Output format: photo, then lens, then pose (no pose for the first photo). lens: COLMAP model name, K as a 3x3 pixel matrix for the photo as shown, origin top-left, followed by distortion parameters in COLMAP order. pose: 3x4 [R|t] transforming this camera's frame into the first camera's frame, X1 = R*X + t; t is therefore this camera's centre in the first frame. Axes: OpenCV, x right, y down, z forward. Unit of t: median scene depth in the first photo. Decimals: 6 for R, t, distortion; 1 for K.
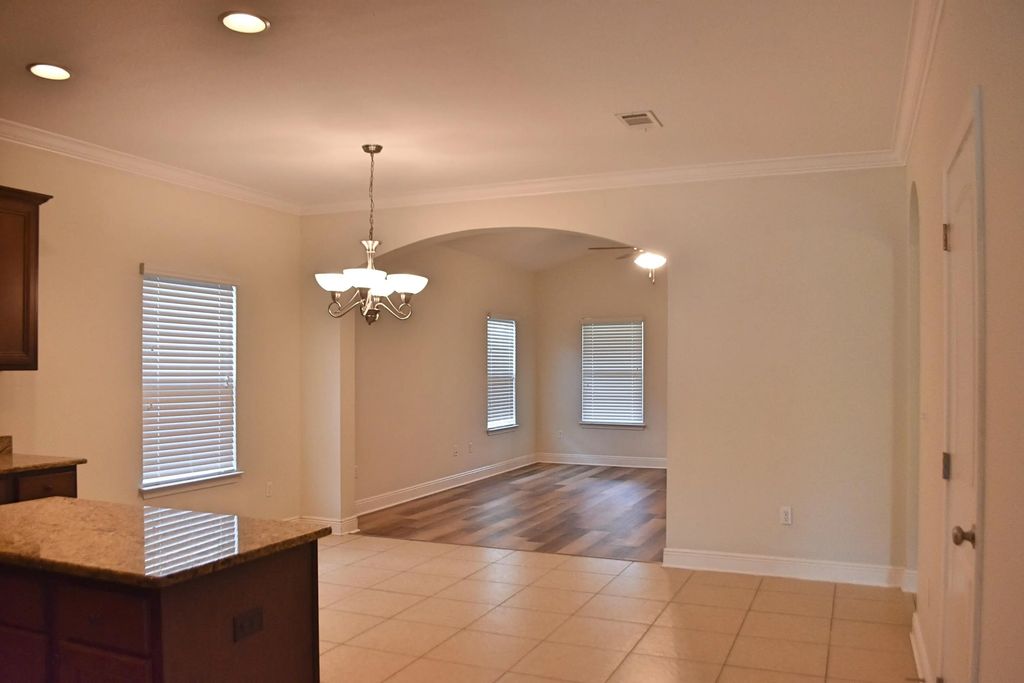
lens RADIAL K [[826.7, 0, 513.4], [0, 826.7, 364.1], [0, 0, 1]] dist [-0.069302, 0.000075]
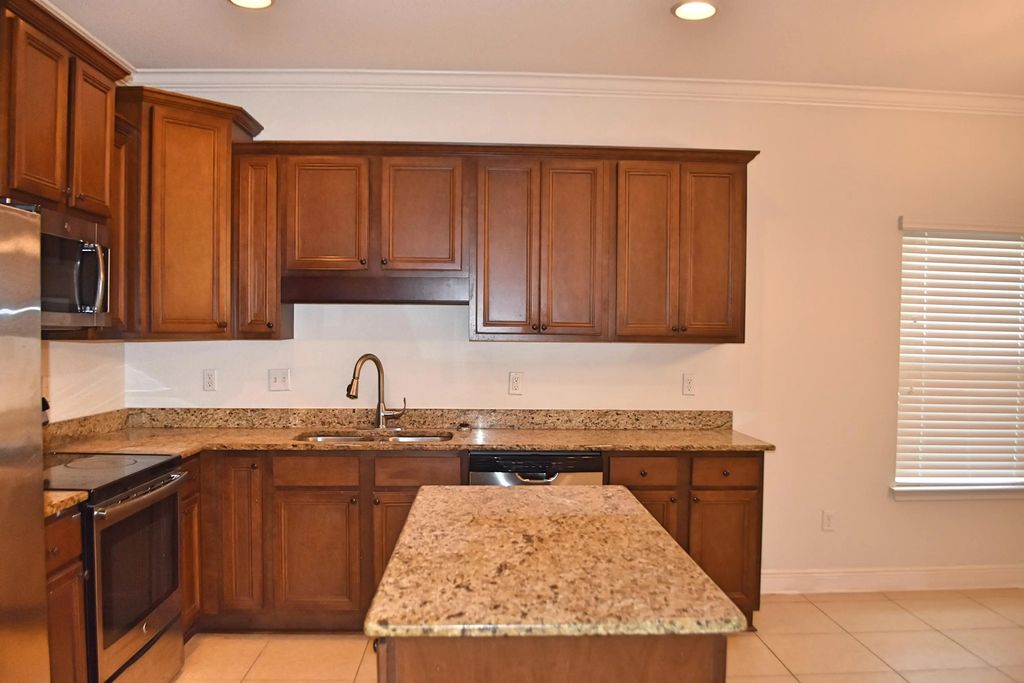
lens RADIAL K [[811.5, 0, 509.8], [0, 811.5, 364.7], [0, 0, 1]] dist [-0.071854, 0.003416]
pose [[0.444533, 0.041175, -0.894816, 0.095739], [-0.011984, 0.999127, 0.040021, -0.001242], [0.895682, -0.007067, 0.444638, 0.283630]]
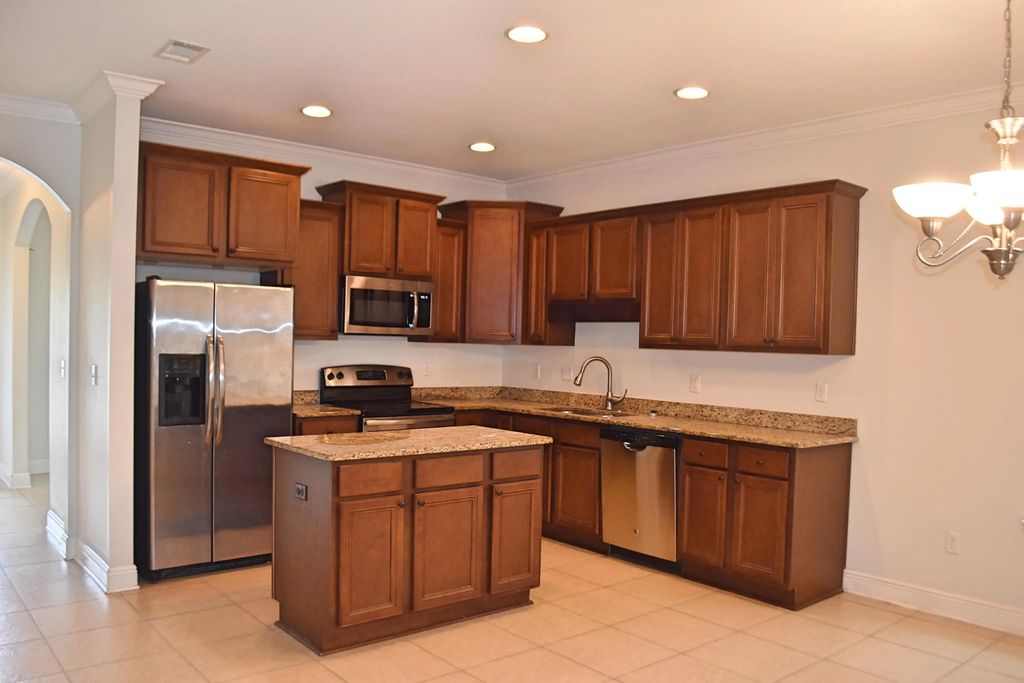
lens RADIAL K [[811.5, 0, 509.8], [0, 811.5, 364.7], [0, 0, 1]] dist [-0.071854, 0.003416]
pose [[-0.440609, 0.013873, -0.897592, 0.399959], [-0.029058, 0.999136, 0.029706, 0.002178], [0.897229, 0.039171, -0.439825, 0.883139]]
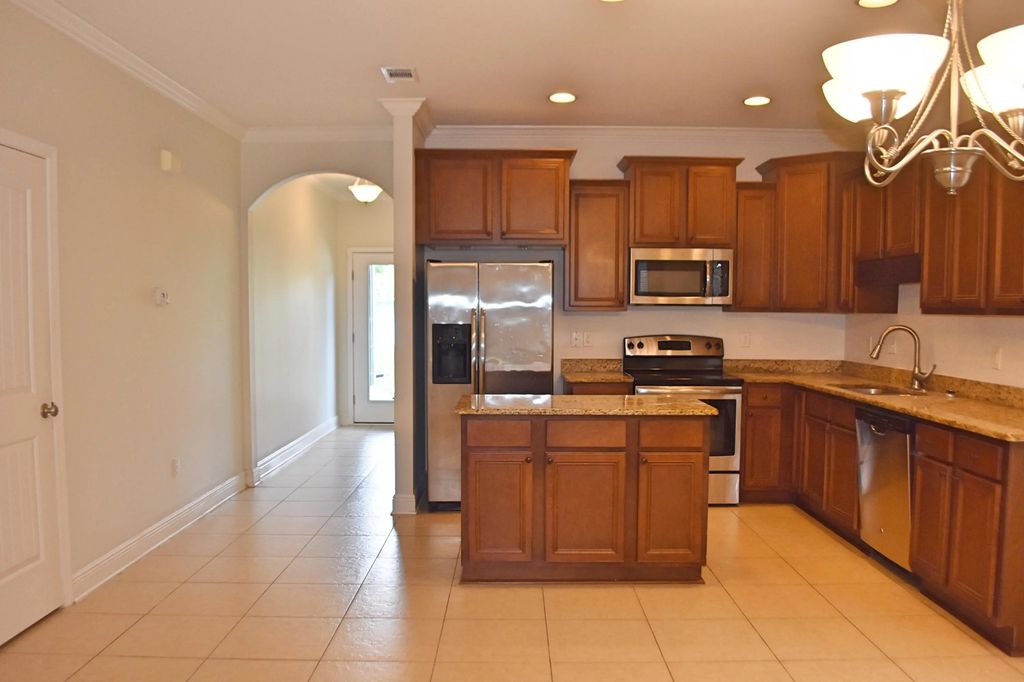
lens RADIAL K [[826.7, 0, 513.4], [0, 826.7, 363.6], [0, 0, 1]] dist [-0.069302, 0.000075]
pose [[-0.913660, 0.020860, -0.405943, 0.146384], [-0.007758, 0.997606, 0.068723, 0.003778], [0.406405, 0.065938, -0.911311, 1.180539]]
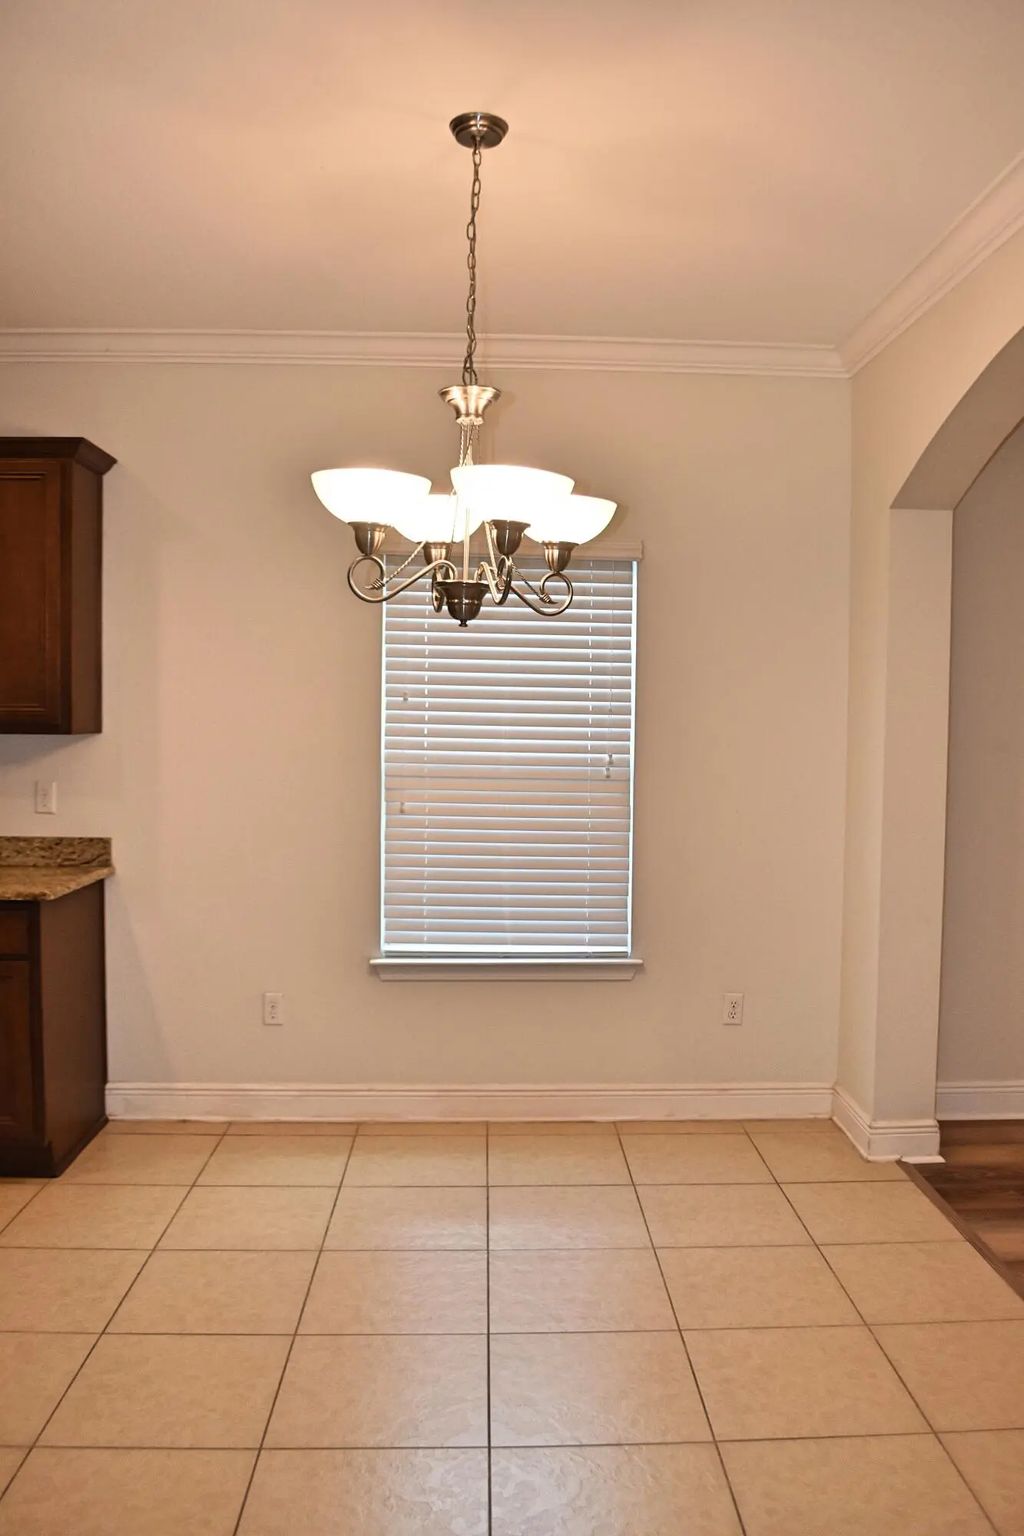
lens RADIAL K [[1217.3, 0, 517.8], [0, 1217.3, 765.4], [0, 0, 1]] dist [-0.071854, 0.003416]
pose [[0.438715, 0.044321, -0.897533, 0.292479], [-0.011246, 0.998976, 0.043833, -0.009835], [0.898556, -0.009137, 0.438764, 0.735936]]
